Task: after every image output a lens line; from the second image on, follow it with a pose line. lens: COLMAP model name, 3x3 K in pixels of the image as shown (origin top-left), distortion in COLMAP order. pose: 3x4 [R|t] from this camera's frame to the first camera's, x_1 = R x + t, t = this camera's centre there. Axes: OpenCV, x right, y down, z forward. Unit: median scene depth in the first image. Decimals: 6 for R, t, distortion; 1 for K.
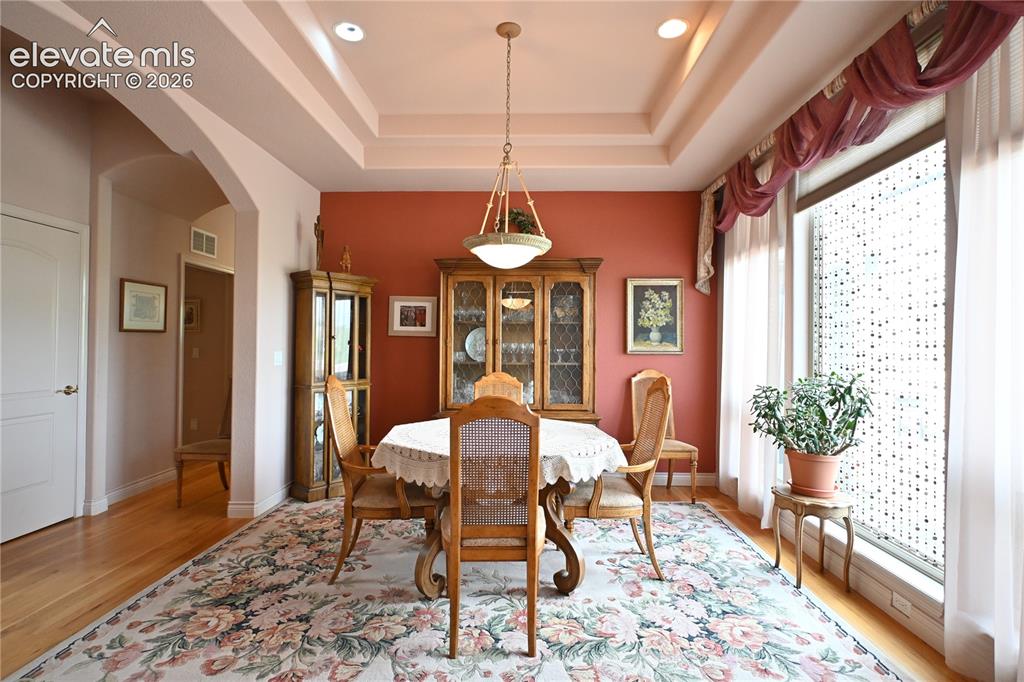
lens RADIAL K [[505.9, 0, 513.3], [0, 505.9, 342.6], [0, 0, 1]] dist [-0.004262, -0.001488]
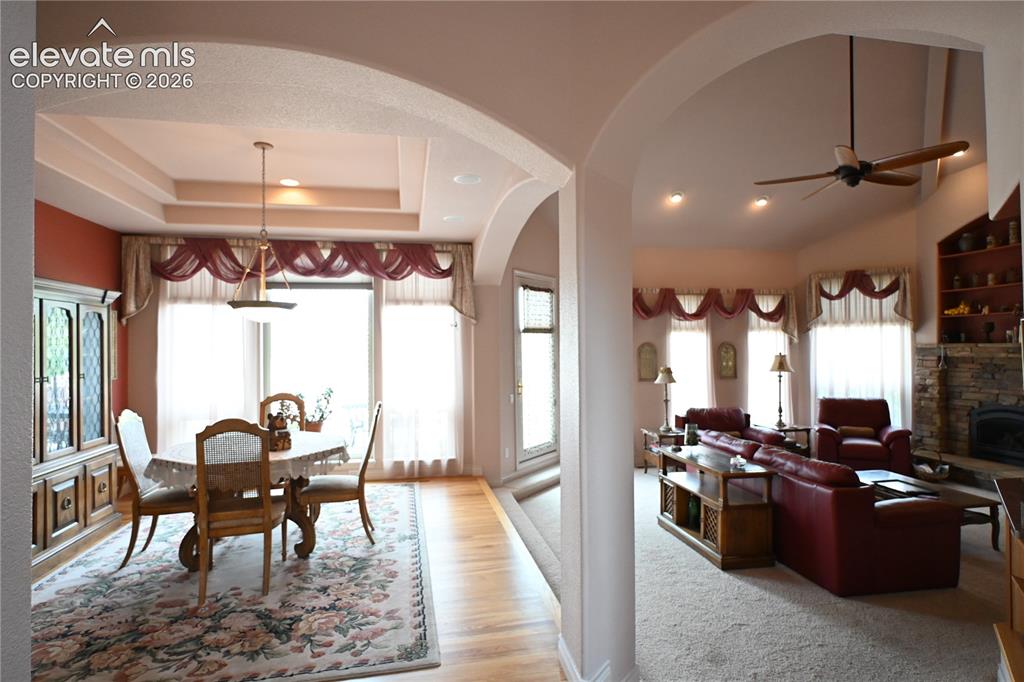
lens RADIAL K [[505.9, 0, 516.4], [0, 505.9, 344.1], [0, 0, 1]] dist [-0.004262, -0.001488]
pose [[-0.210529, -0.007742, 0.977557, -1.915579], [0.000205, 0.999968, 0.007964, -0.131783], [-0.977588, 0.001877, -0.210521, 0.799445]]
